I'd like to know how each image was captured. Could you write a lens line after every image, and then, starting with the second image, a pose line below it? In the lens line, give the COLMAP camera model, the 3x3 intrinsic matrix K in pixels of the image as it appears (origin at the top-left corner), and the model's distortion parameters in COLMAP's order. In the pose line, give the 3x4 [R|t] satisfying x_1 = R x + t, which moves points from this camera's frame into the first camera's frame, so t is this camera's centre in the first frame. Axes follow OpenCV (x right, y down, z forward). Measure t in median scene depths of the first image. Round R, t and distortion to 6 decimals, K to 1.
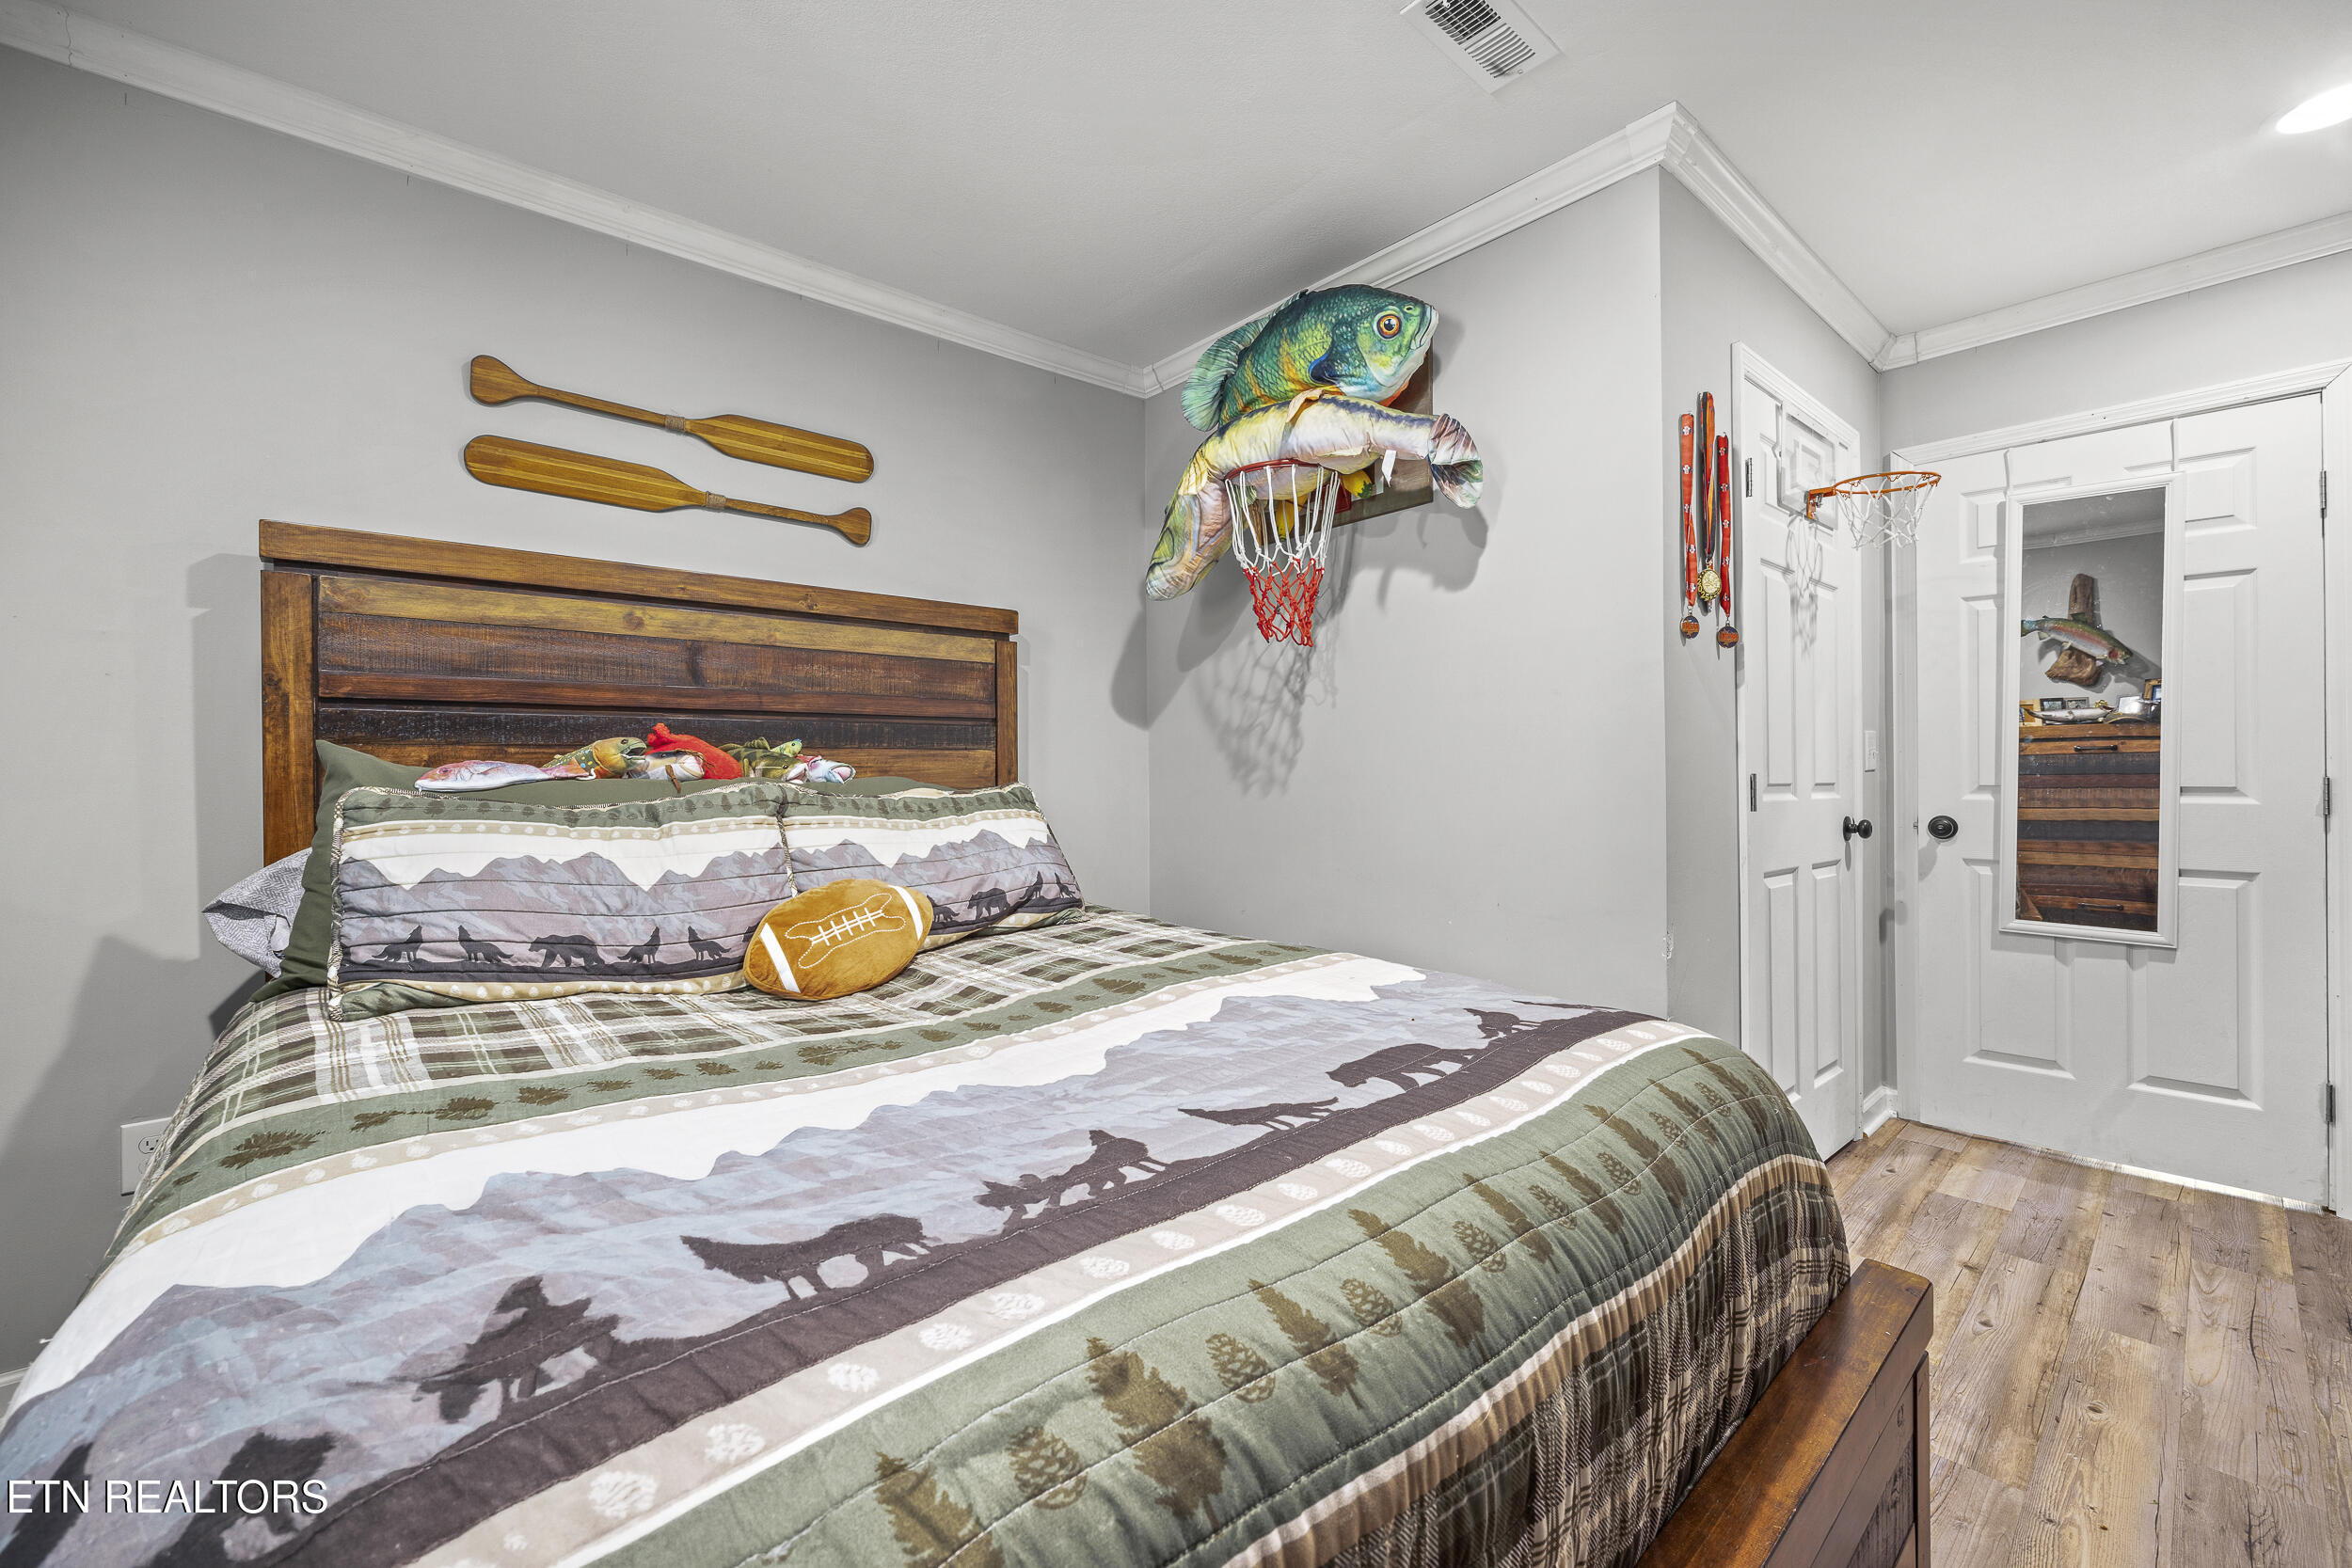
lens RADIAL K [[953.9, 0, 1173.9], [0, 953.9, 766.8], [0, 0, 1]] dist [-0.000905, 0.000054]
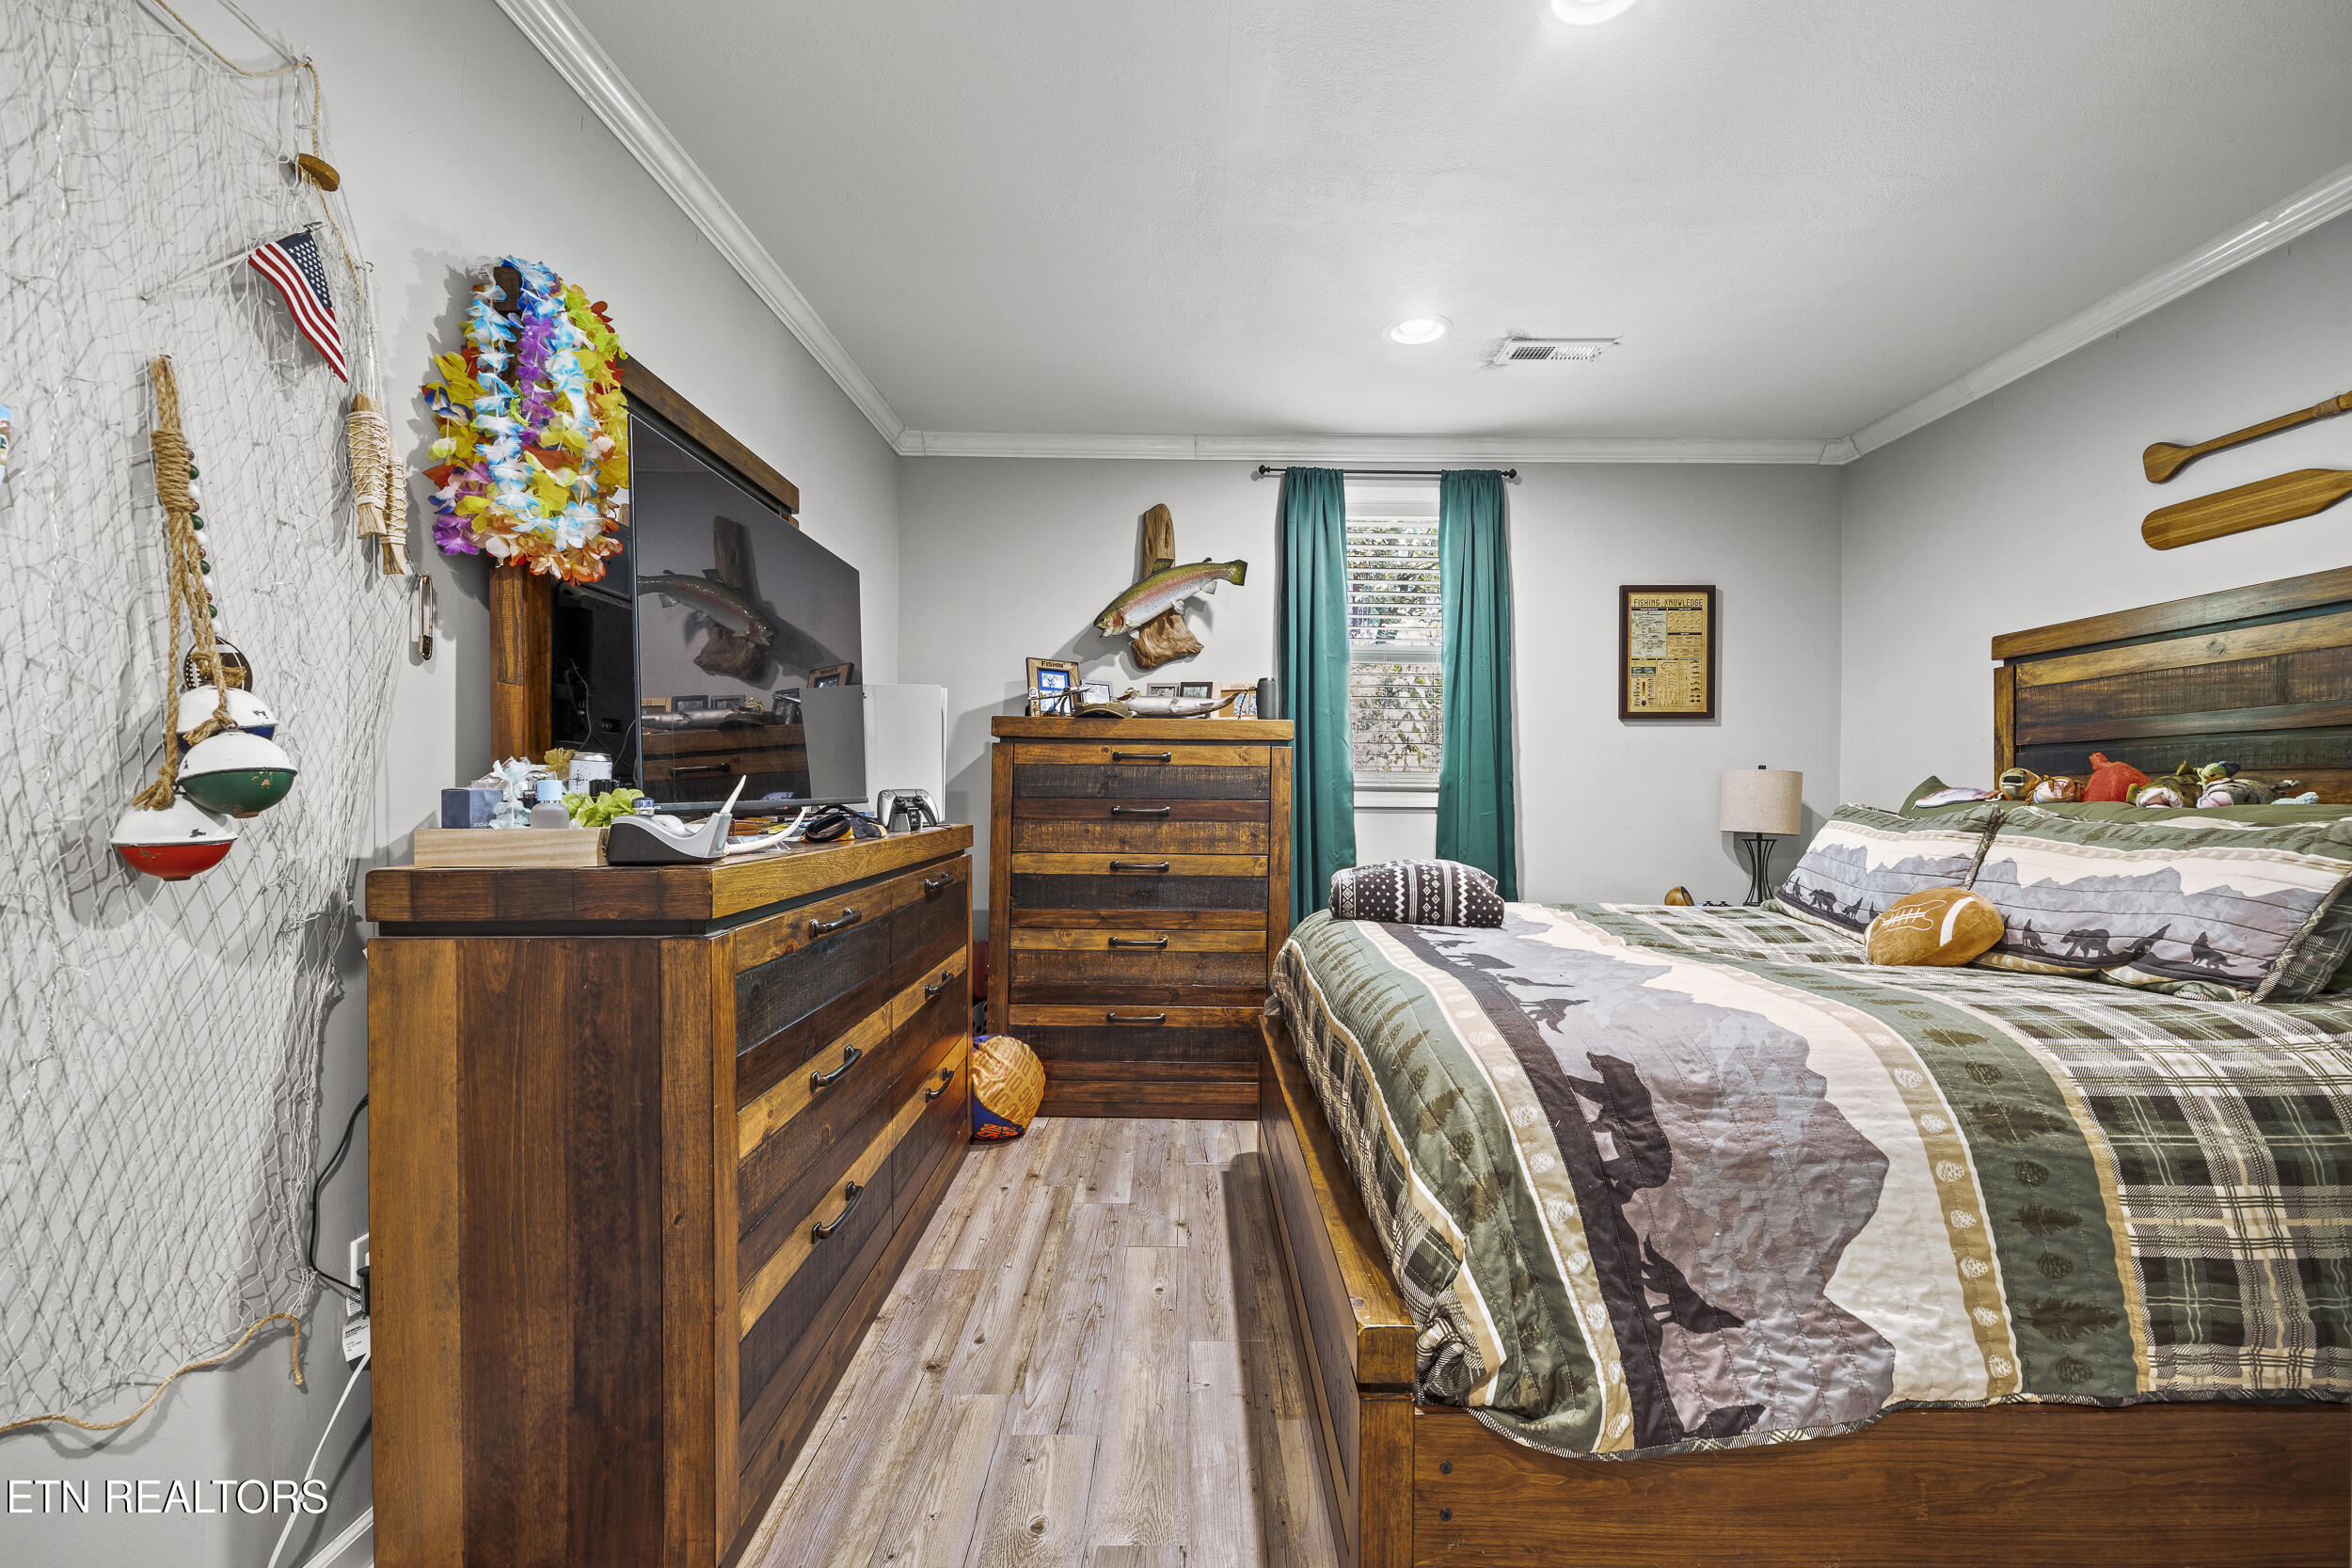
lens RADIAL K [[945.7, 0, 1173.7], [0, 945.7, 796.7], [0, 0, 1]] dist [-0.004780, 0.000444]
pose [[-0.668975, 0.001754, -0.743282, 0.944188], [-0.003430, 0.999979, 0.005447, 0.003307], [0.743277, 0.006193, -0.668956, 0.868593]]
